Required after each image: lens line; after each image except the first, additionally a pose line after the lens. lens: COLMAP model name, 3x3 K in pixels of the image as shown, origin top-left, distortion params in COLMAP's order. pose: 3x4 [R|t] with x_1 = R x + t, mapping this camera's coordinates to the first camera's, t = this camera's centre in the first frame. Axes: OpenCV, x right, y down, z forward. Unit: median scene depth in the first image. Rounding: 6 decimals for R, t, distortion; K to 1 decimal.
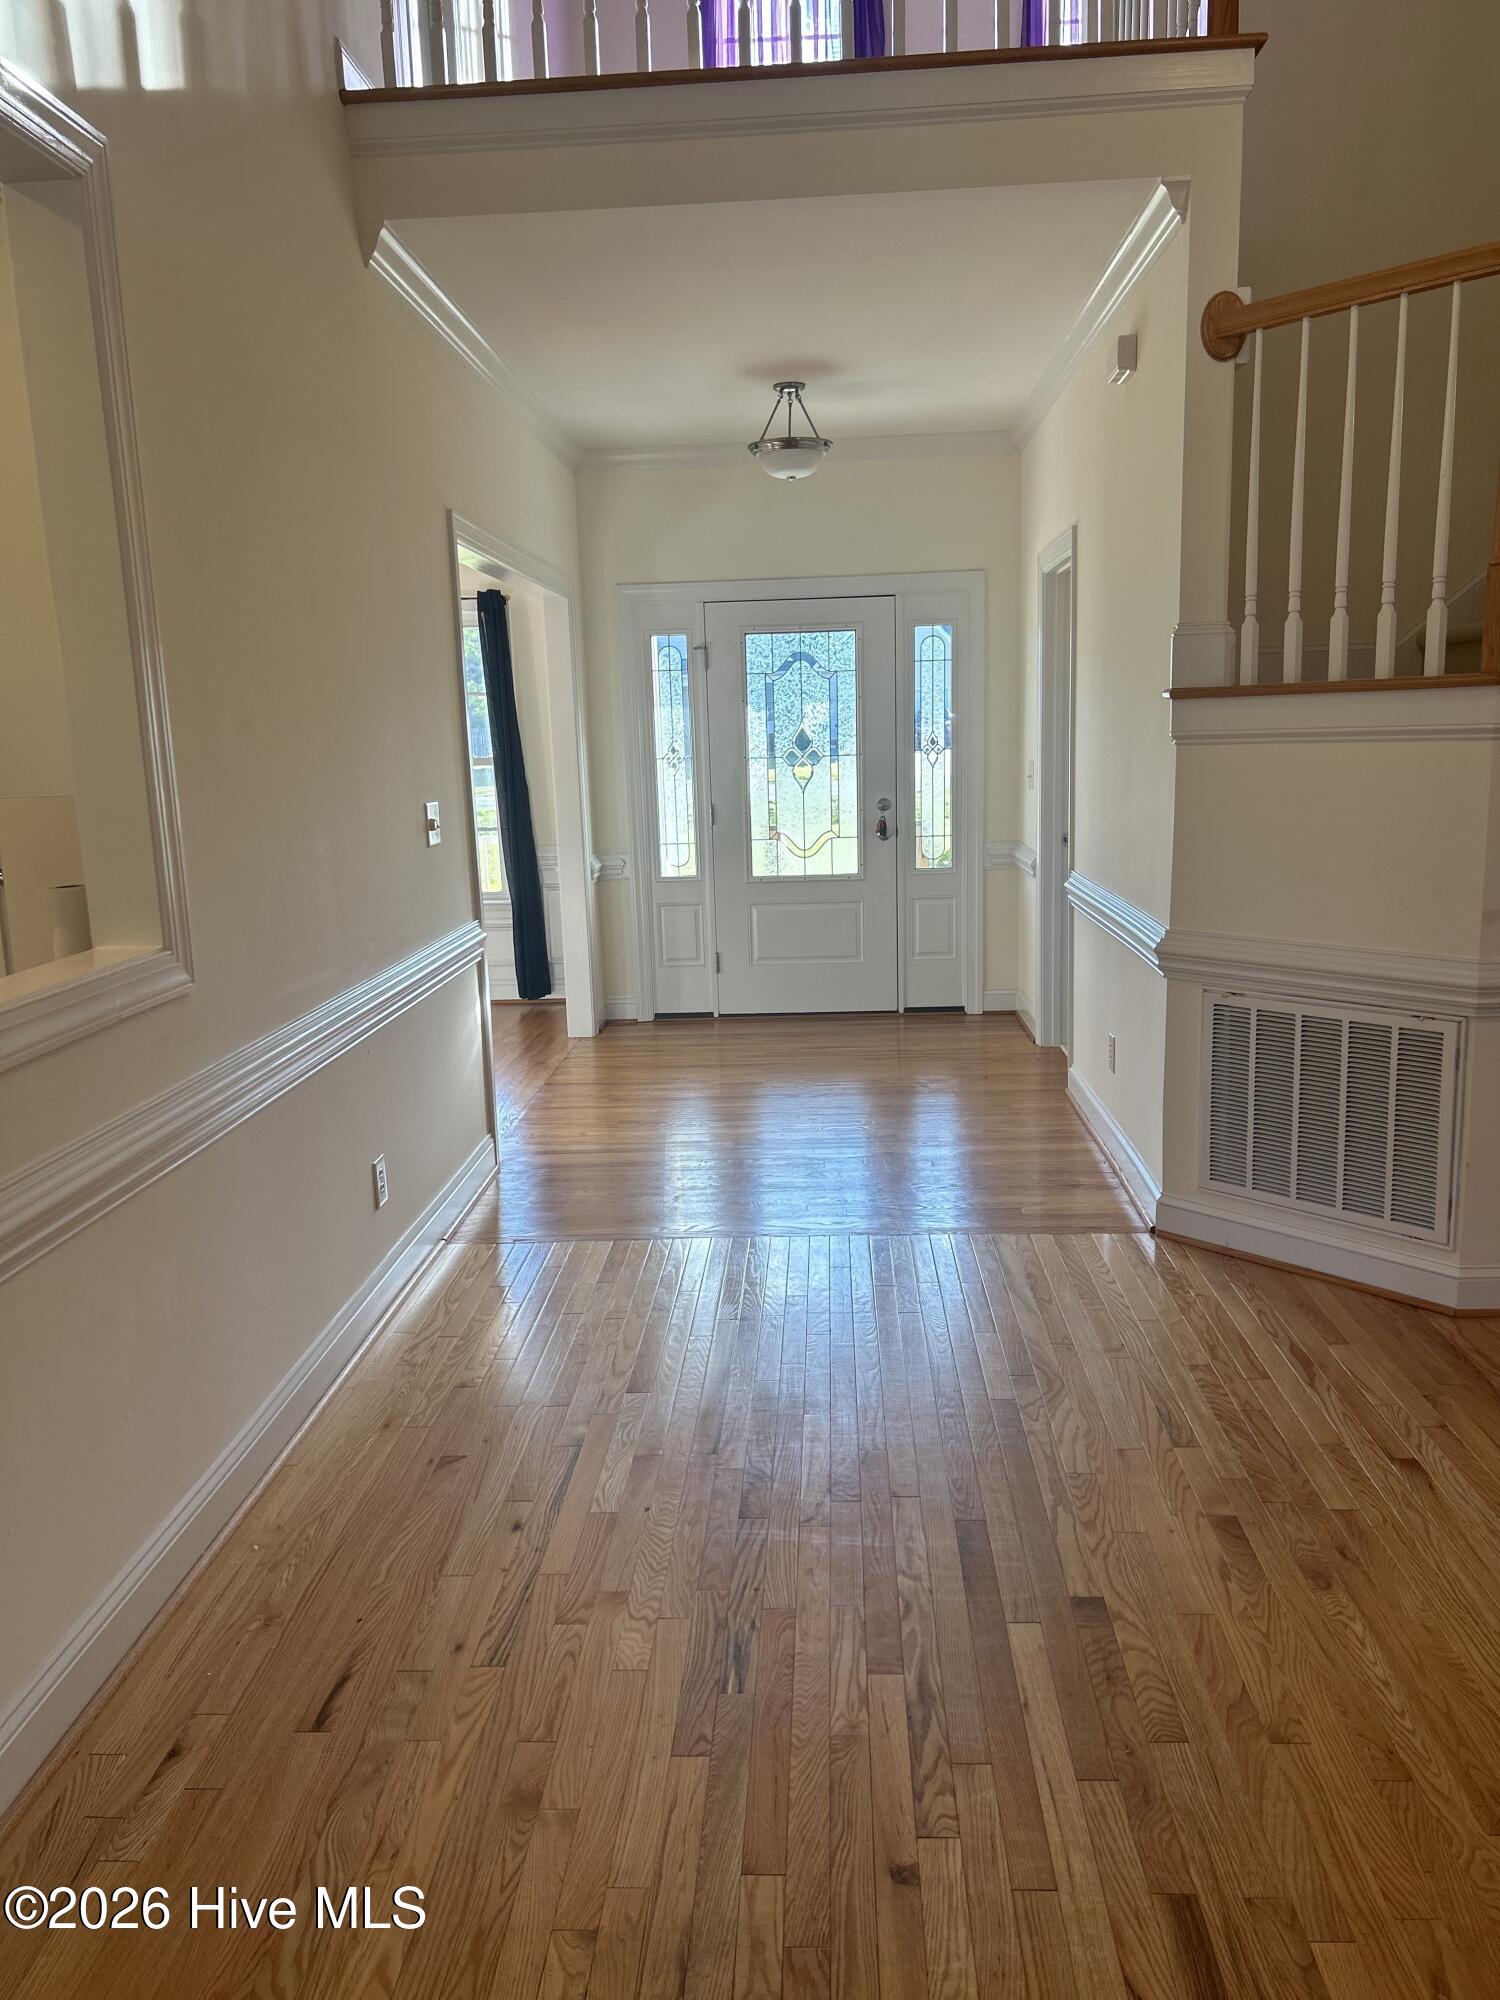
lens RADIAL K [[1508.6, 0, 743.4], [0, 1508.6, 1003.8], [0, 0, 1]] dist [0.041272, -0.012617]
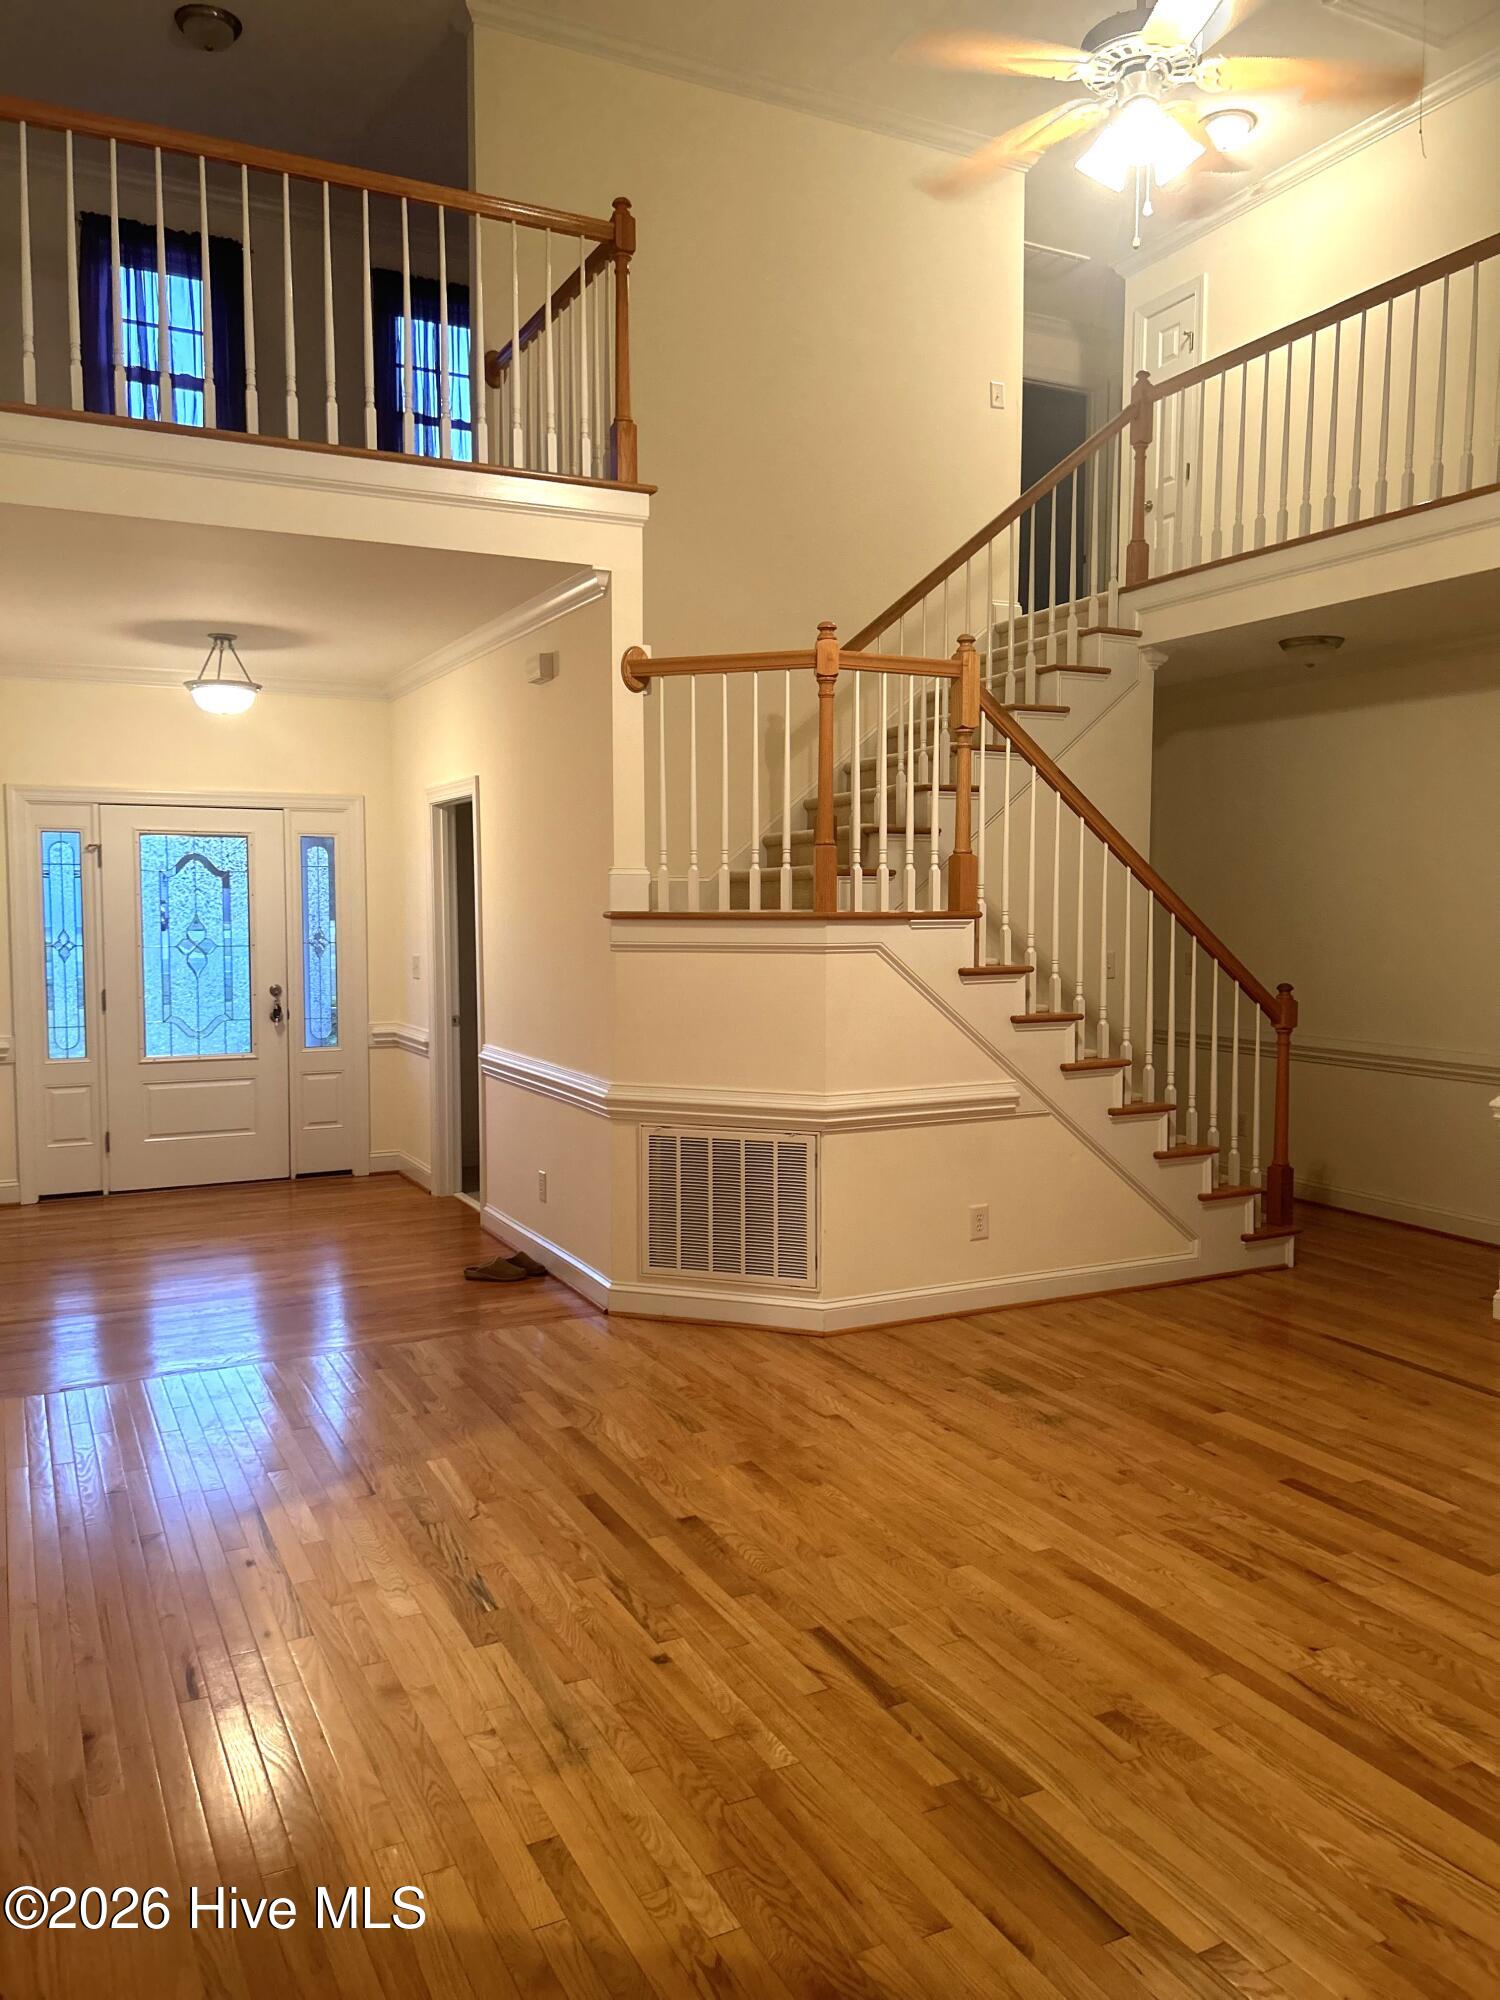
lens RADIAL K [[1508.6, 0, 738.3], [0, 1508.6, 1003.2], [0, 0, 1]] dist [0.041272, -0.012617]
pose [[0.871128, -0.003602, 0.491043, -0.335124], [0.064043, 0.992266, -0.106335, 0.037165], [-0.486862, 0.124080, 0.864621, -0.274366]]
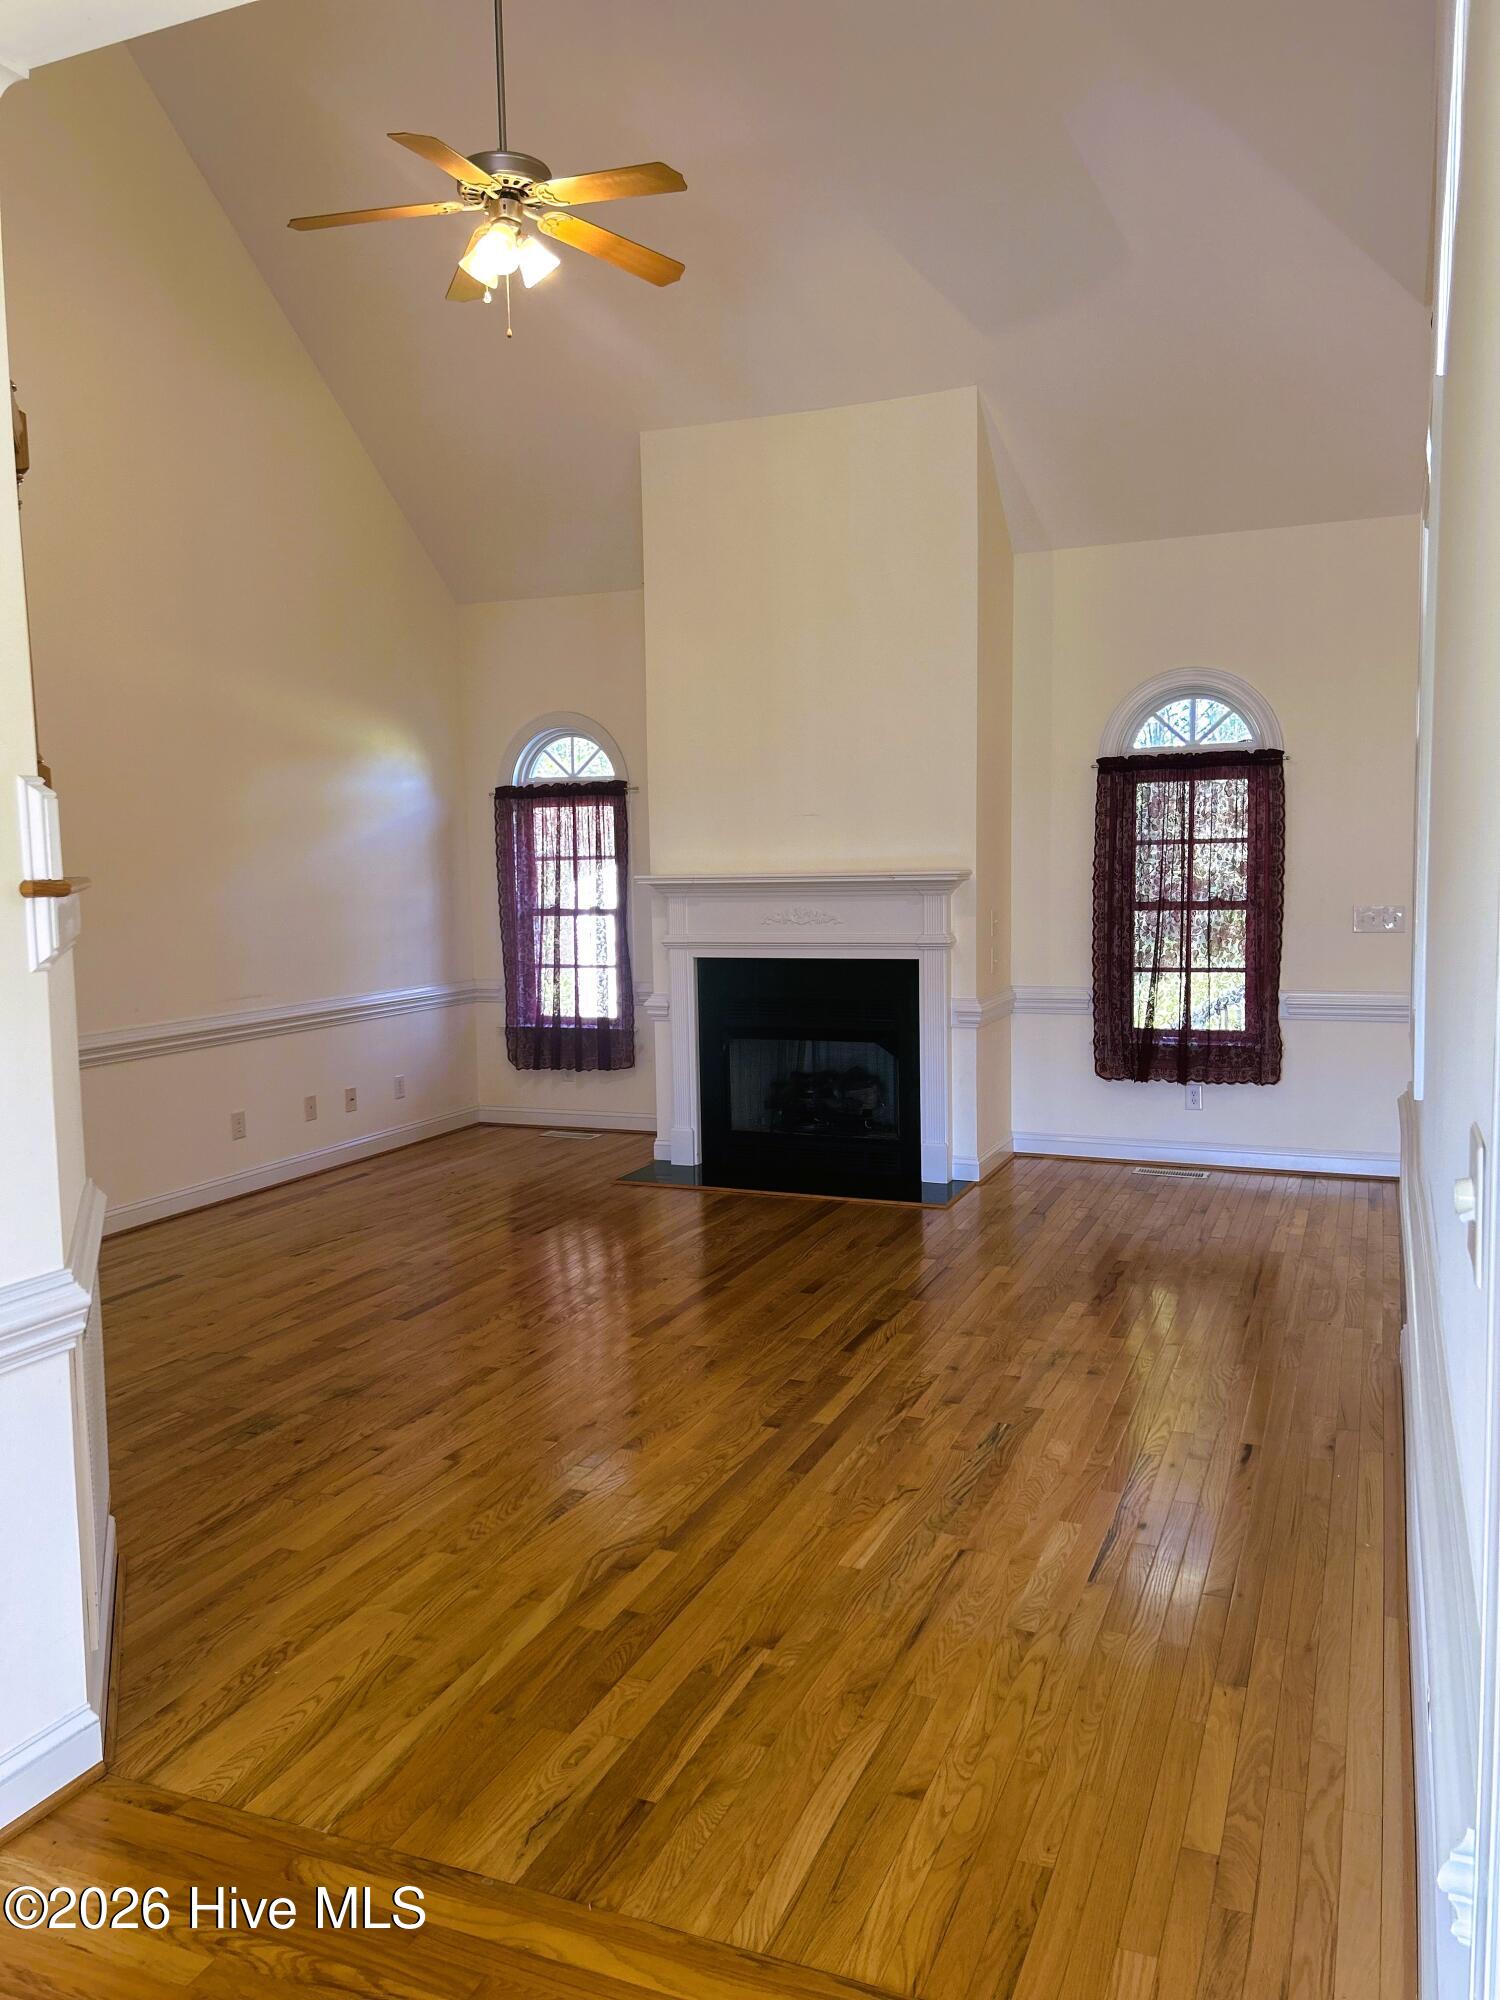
lens RADIAL K [[1508.6, 0, 756.0], [0, 1508.6, 997.2], [0, 0, 1]] dist [0.041272, -0.012617]
pose [[-0.942145, 0.017384, 0.334755, -0.220943], [0.108291, 0.960891, 0.254878, -0.331558], [-0.317232, 0.276382, -0.907181, 1.699352]]
